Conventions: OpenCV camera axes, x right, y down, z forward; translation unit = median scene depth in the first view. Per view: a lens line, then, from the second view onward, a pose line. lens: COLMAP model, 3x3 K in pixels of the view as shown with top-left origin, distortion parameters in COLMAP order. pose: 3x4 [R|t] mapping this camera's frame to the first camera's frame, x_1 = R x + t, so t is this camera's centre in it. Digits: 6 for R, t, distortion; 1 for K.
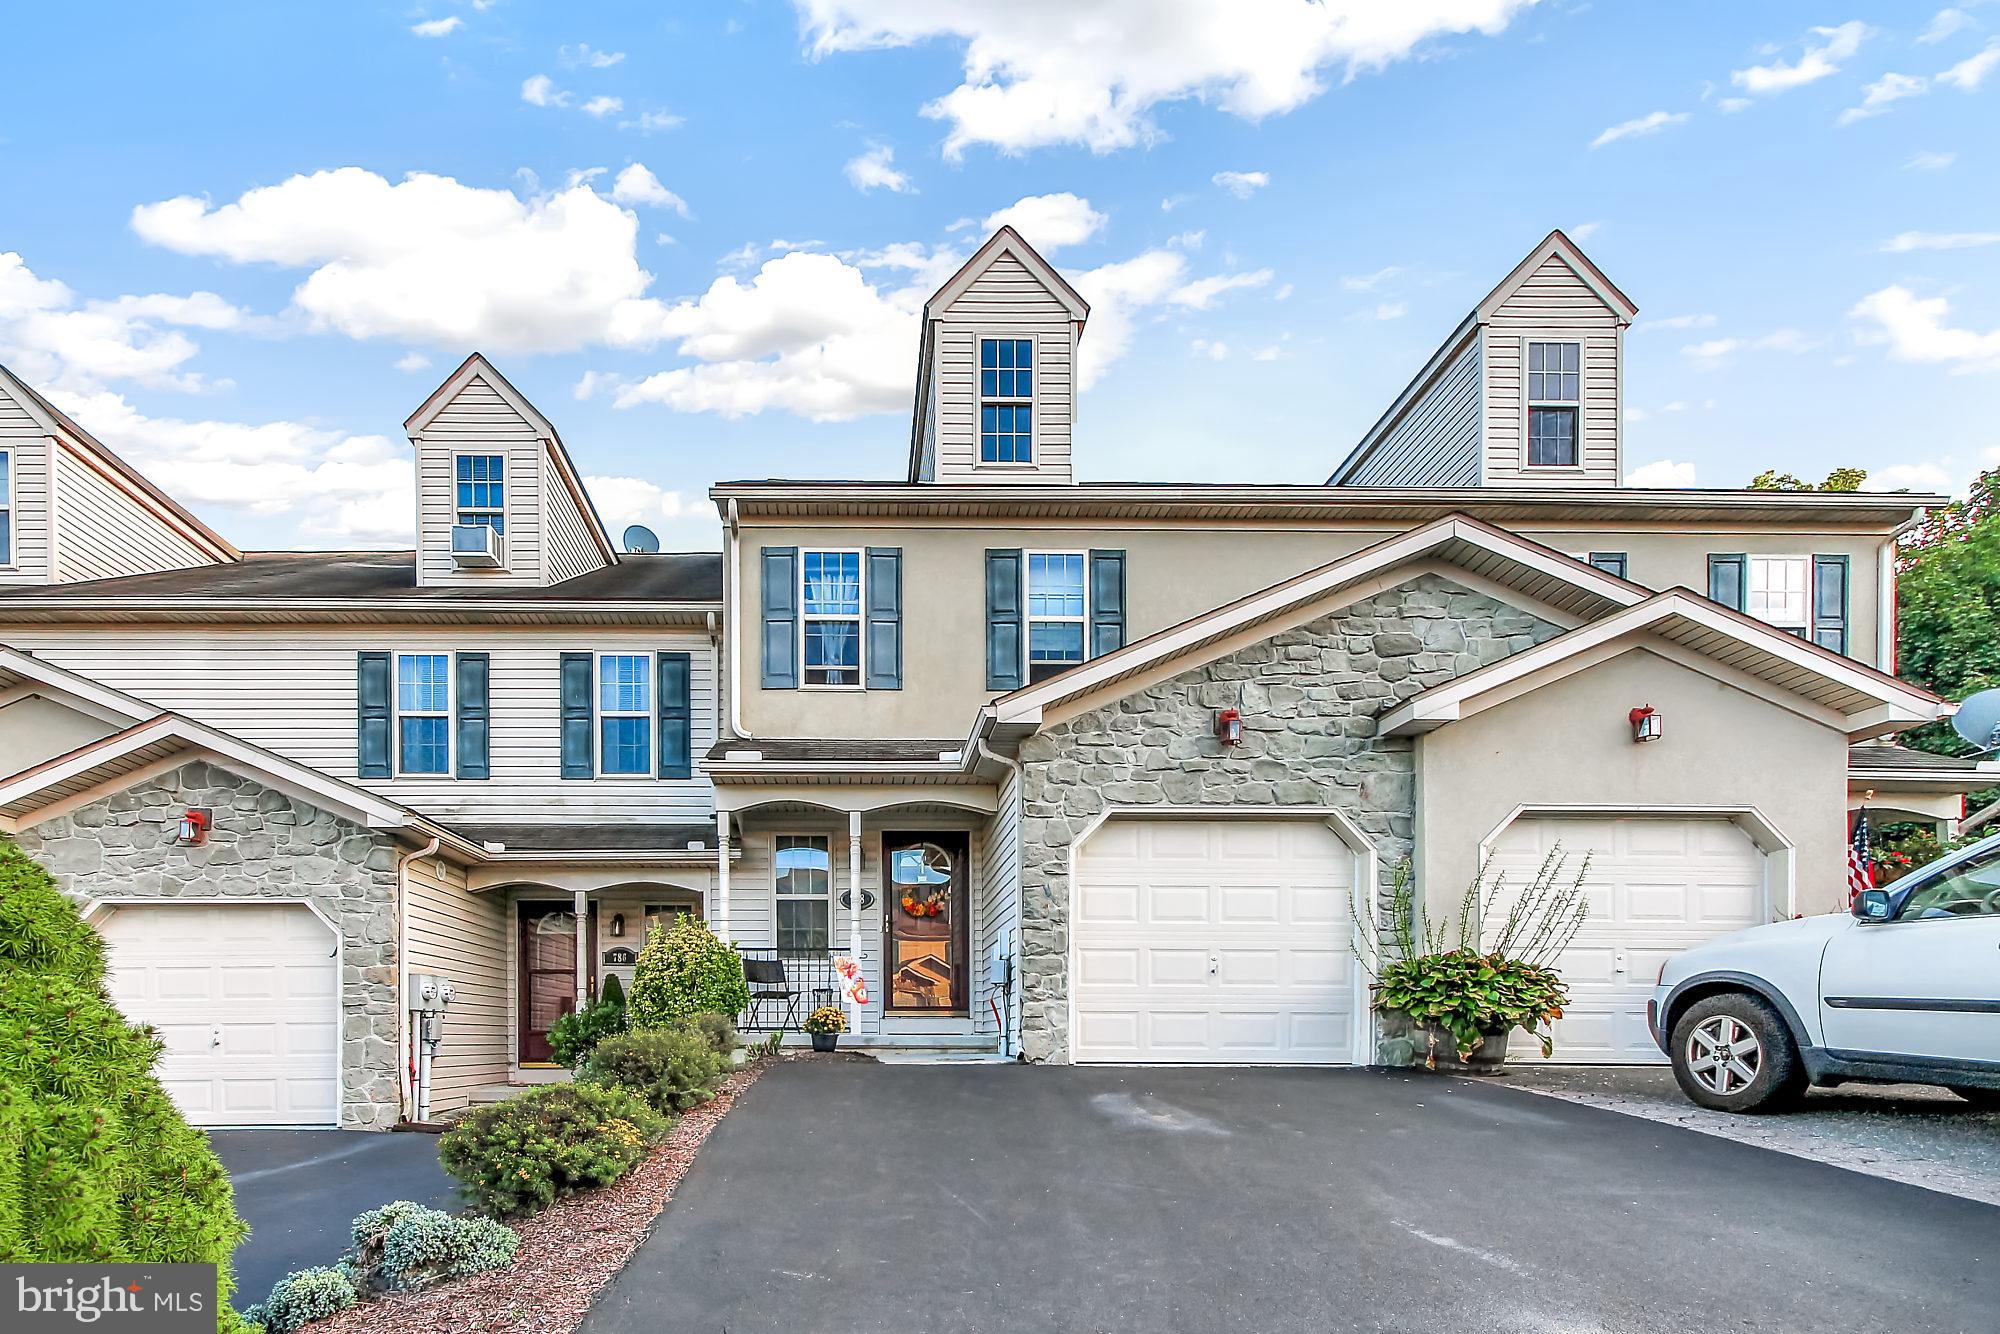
lens RADIAL K [[940.9, 0, 1000.0], [0, 940.9, 667.0], [0, 0, 1]] dist [0.006309, 0.000665]
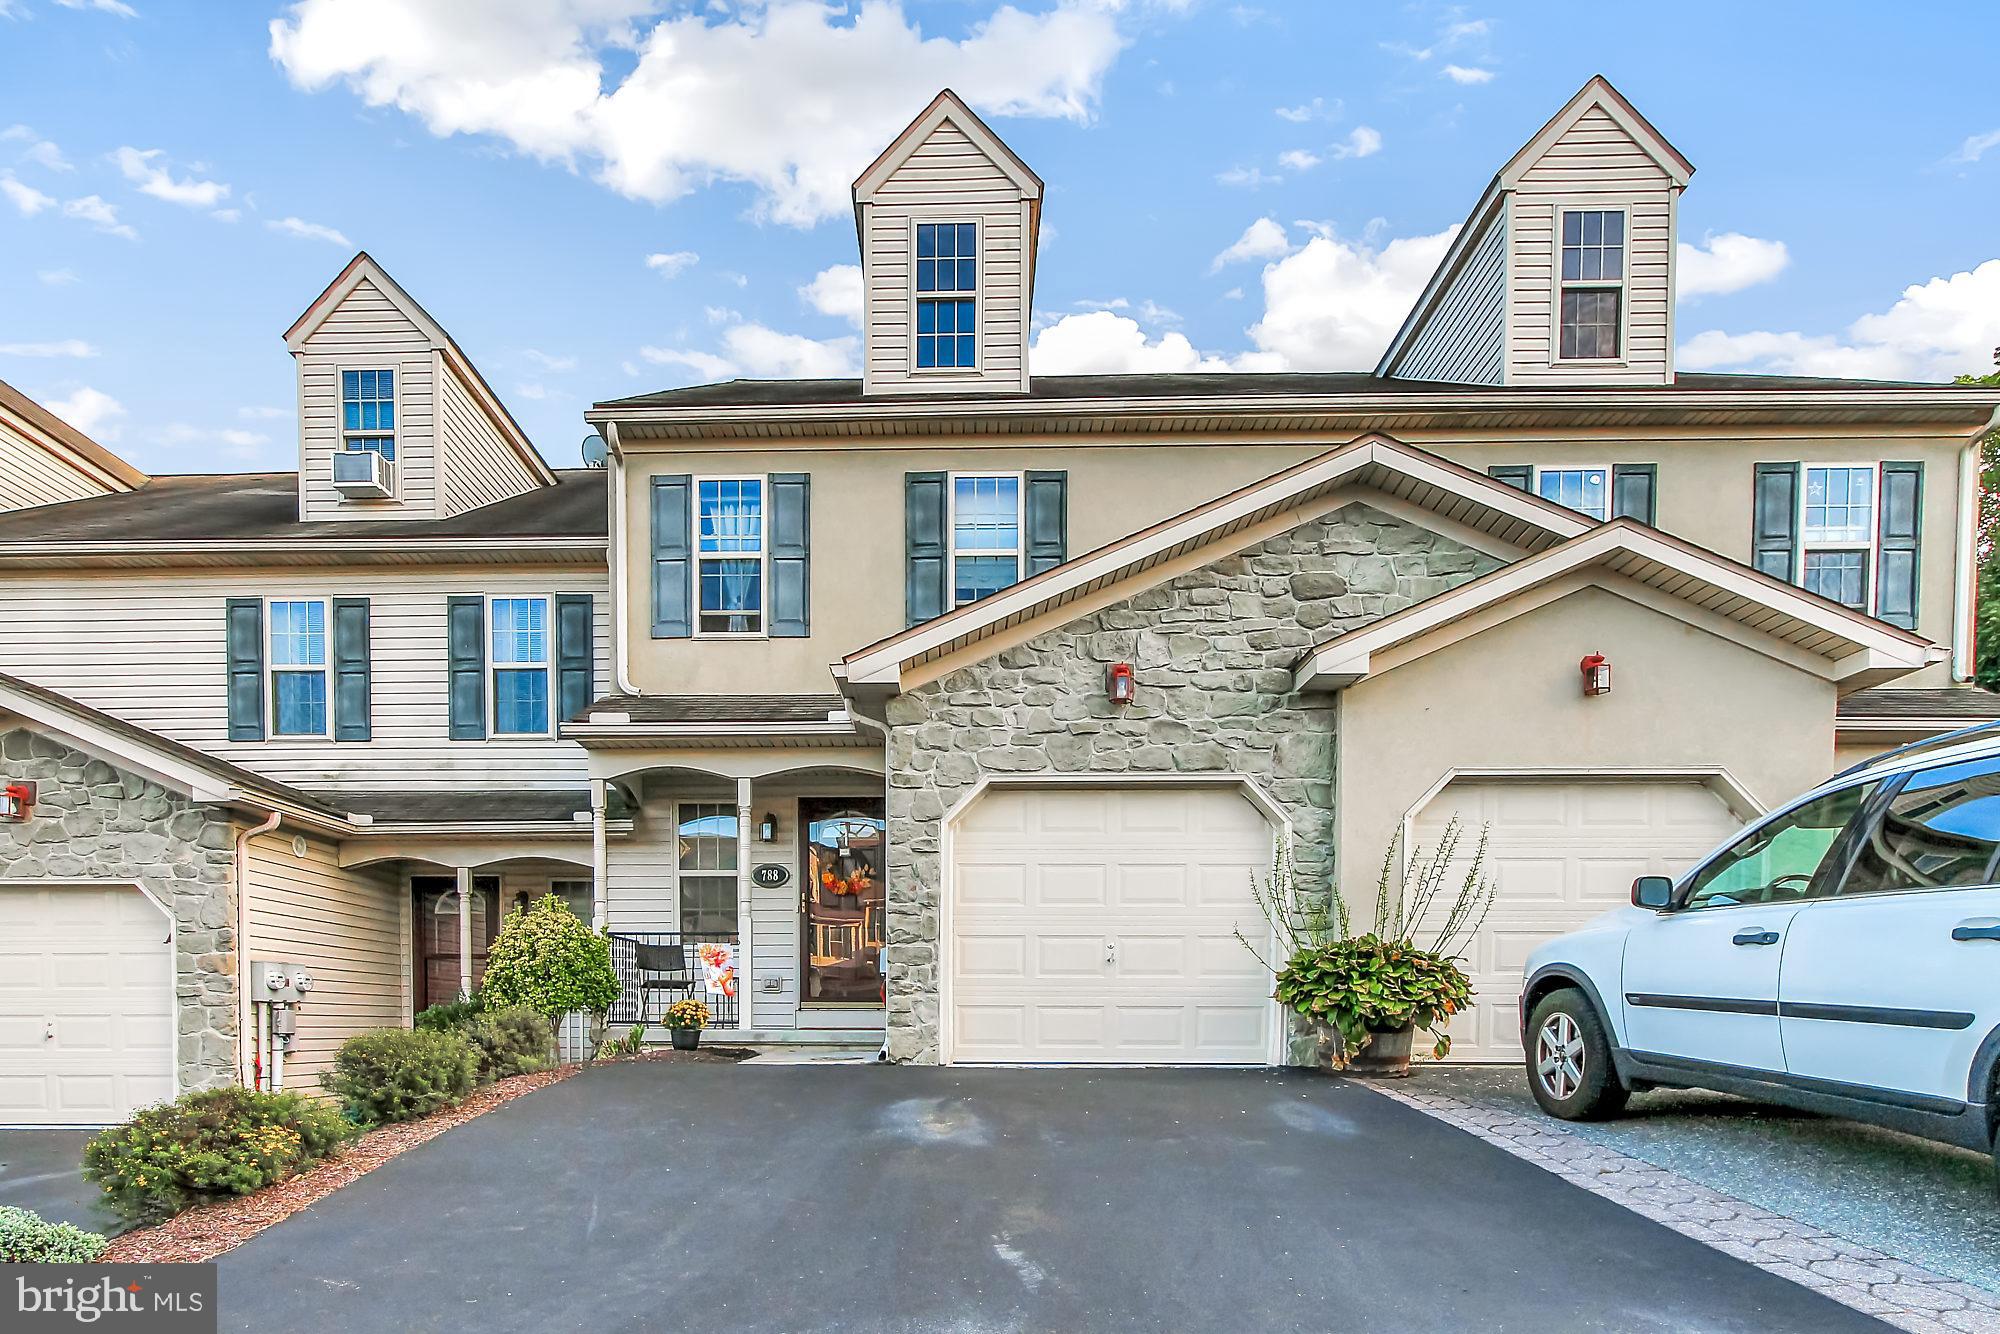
lens RADIAL K [[1117.3, 0, 999.7], [0, 1117.3, 615.2], [0, 0, 1]] dist [-0.004240, 0.000567]
pose [[0.999145, -0.014418, -0.038753, 0.134751], [0.015238, 0.999664, 0.020951, -0.018003], [0.038438, -0.021524, 0.999029, -0.031946]]
